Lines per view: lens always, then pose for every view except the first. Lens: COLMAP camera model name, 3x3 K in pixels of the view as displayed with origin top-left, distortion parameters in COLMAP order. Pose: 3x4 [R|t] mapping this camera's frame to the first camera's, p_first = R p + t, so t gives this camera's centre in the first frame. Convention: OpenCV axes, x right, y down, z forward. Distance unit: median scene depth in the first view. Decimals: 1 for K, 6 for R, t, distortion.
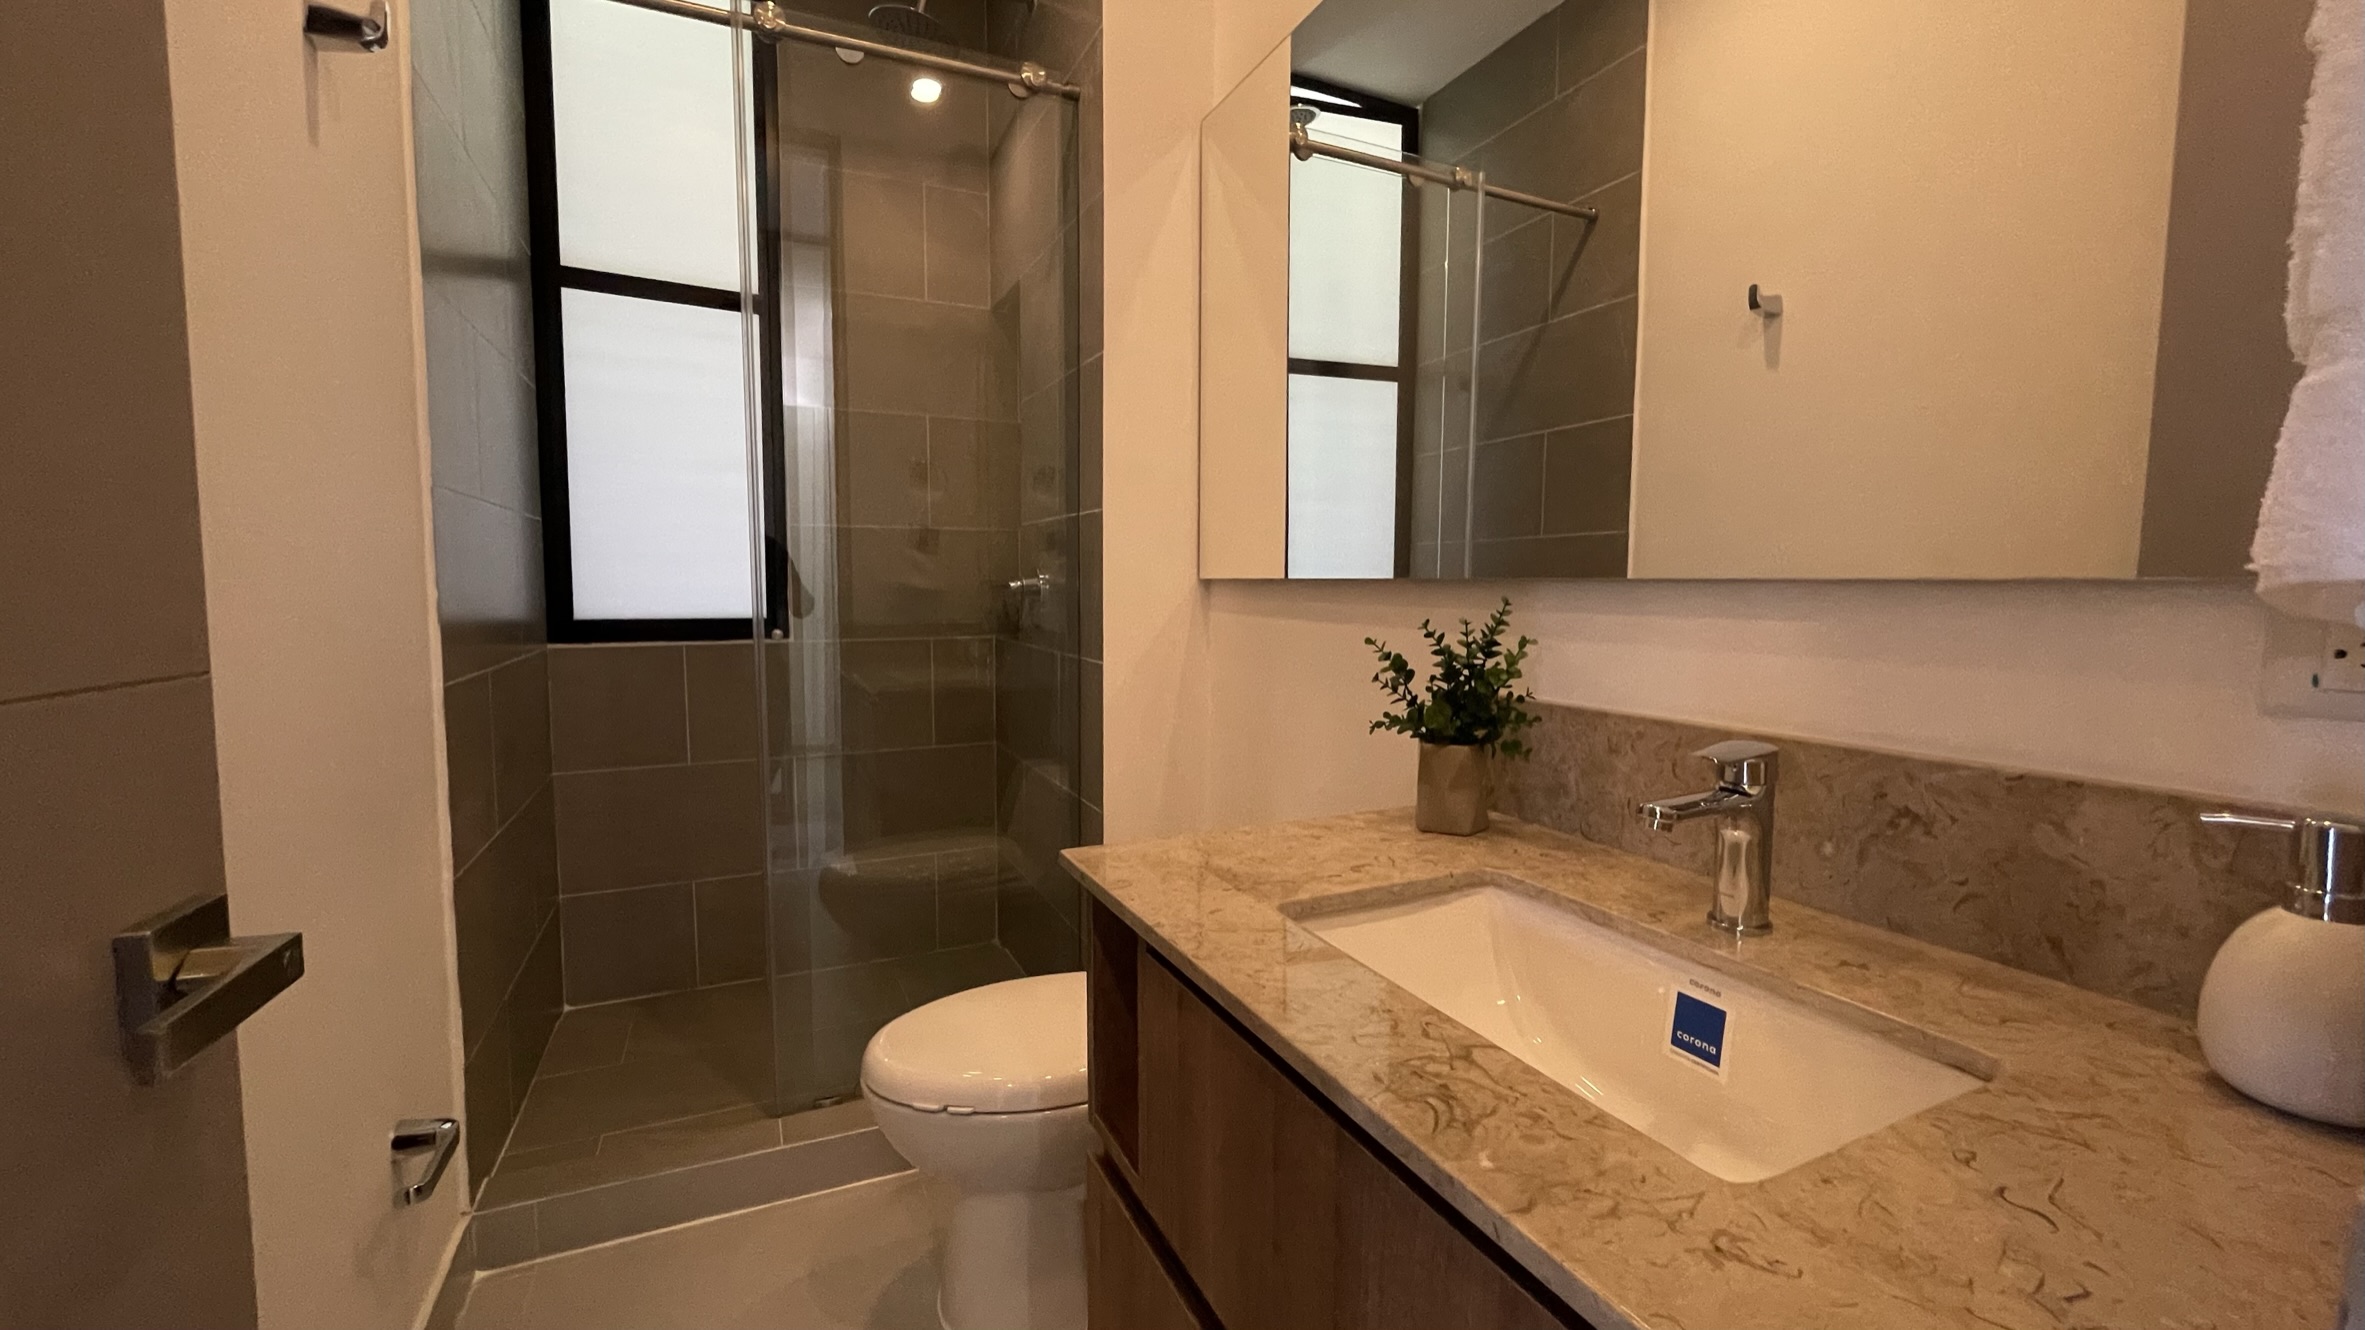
lens RADIAL K [[960.7, 0, 1189.8], [0, 960.7, 659.3], [0, 0, 1]] dist [-0.001246, -0.001157]
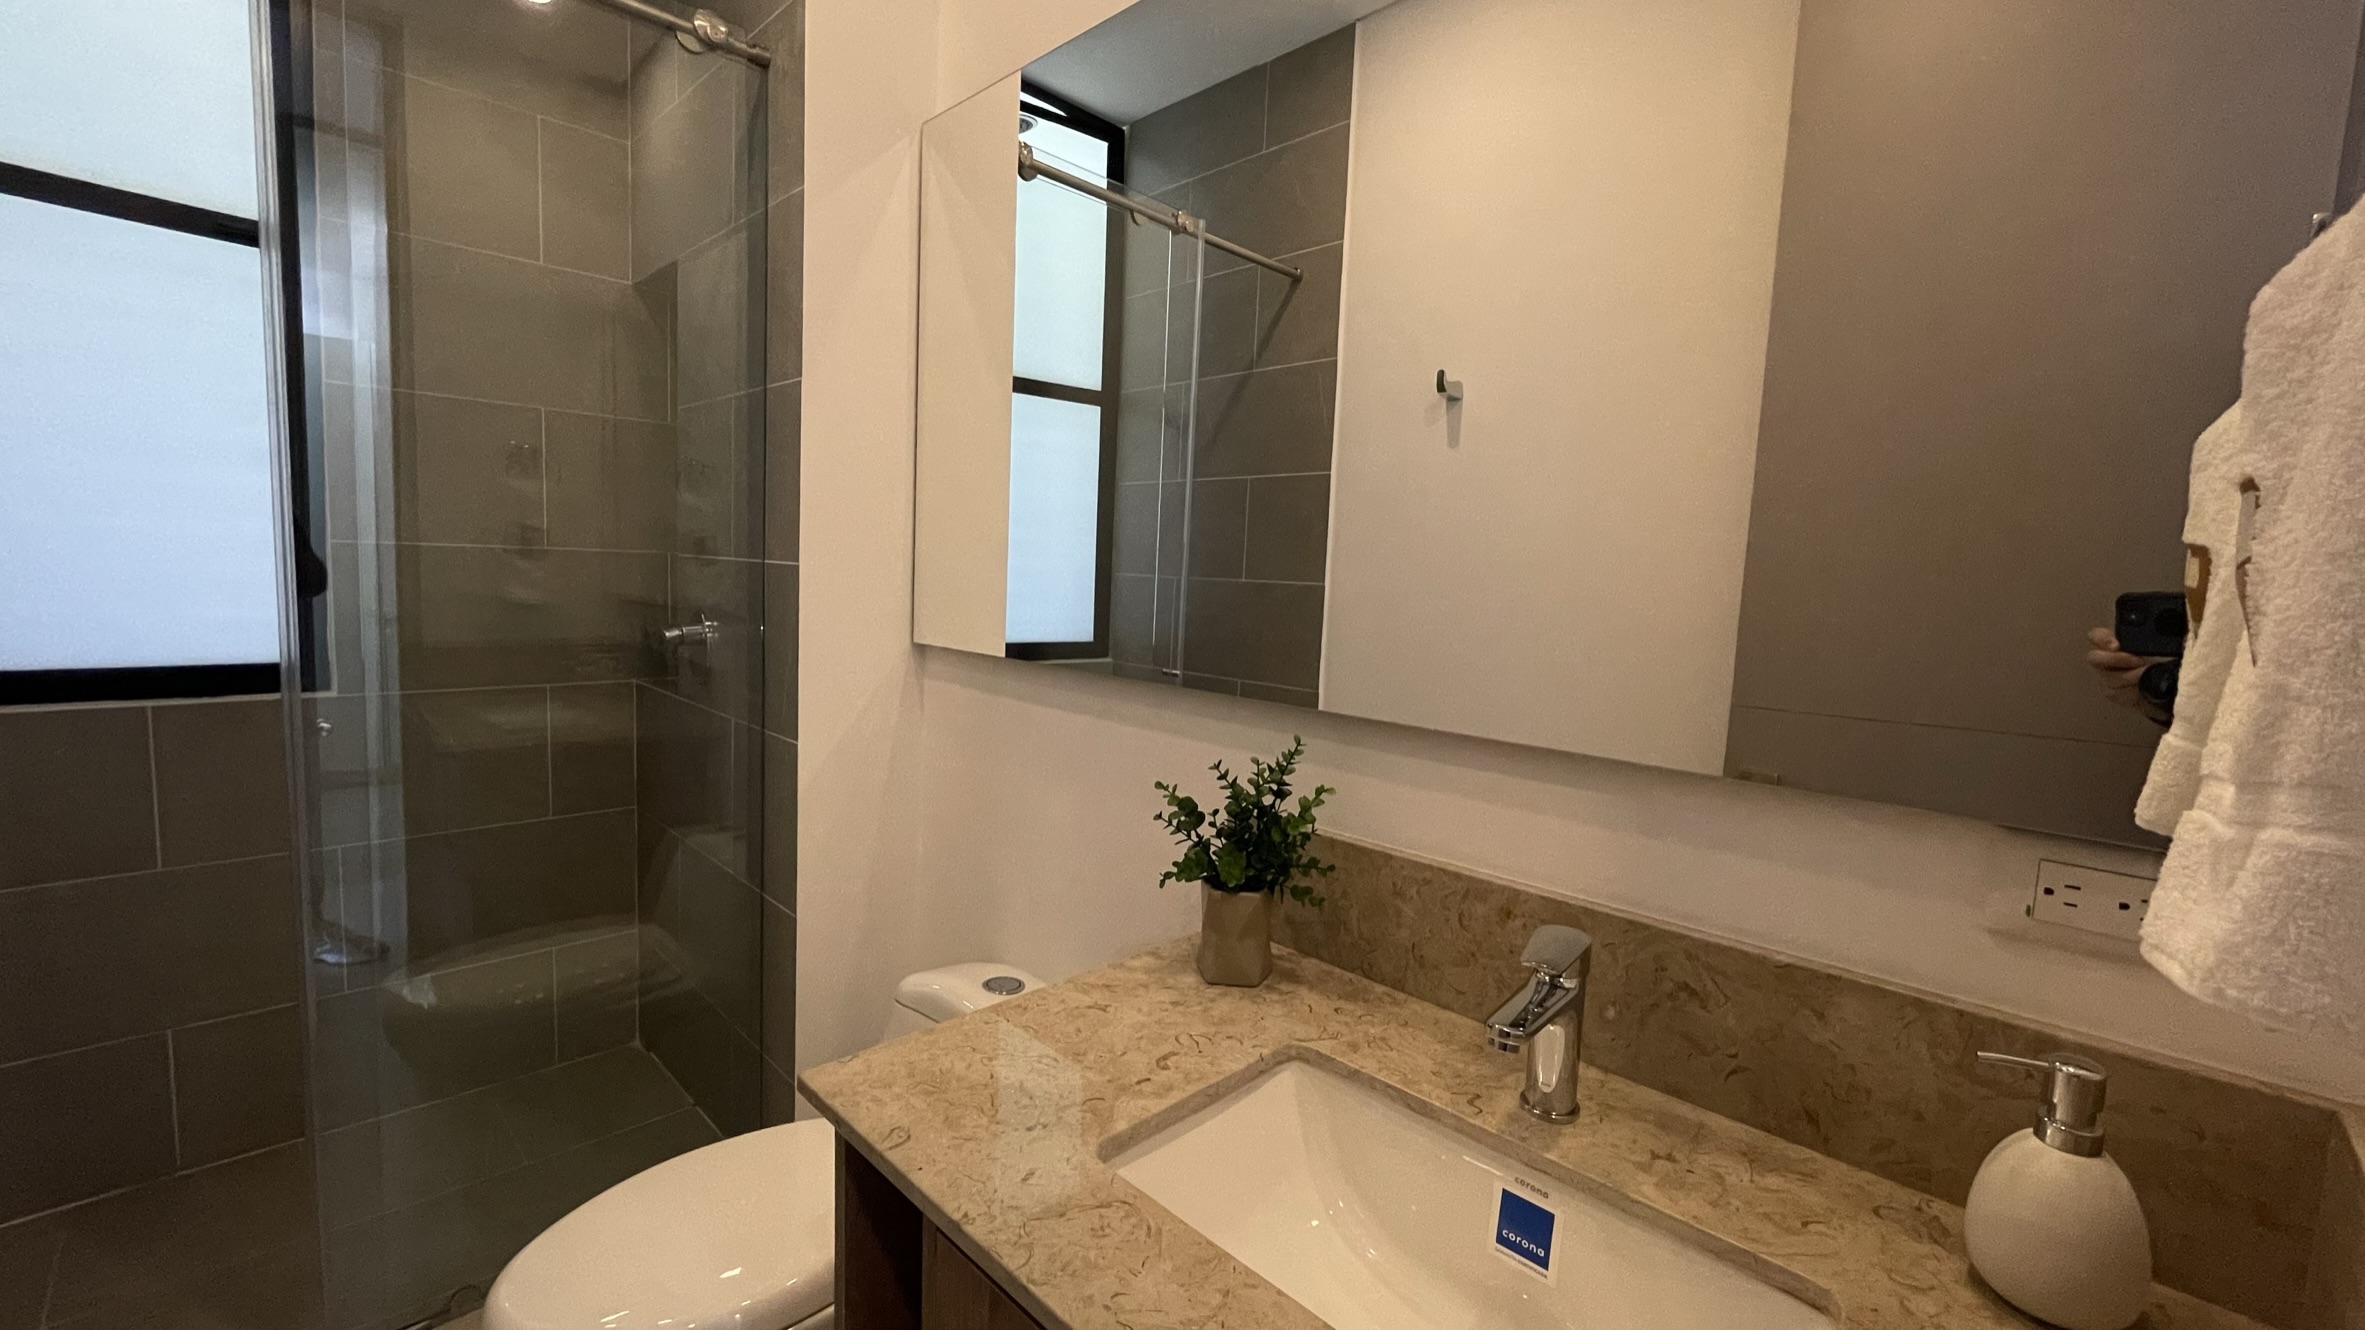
lens RADIAL K [[960.7, 0, 1182.9], [0, 960.7, 648.6], [0, 0, 1]] dist [-0.001246, -0.001157]
pose [[0.938778, 0.006305, 0.344466, -0.063112], [-0.012336, 0.999807, 0.015319, -0.095909], [-0.344303, -0.018630, 0.938674, 0.082812]]
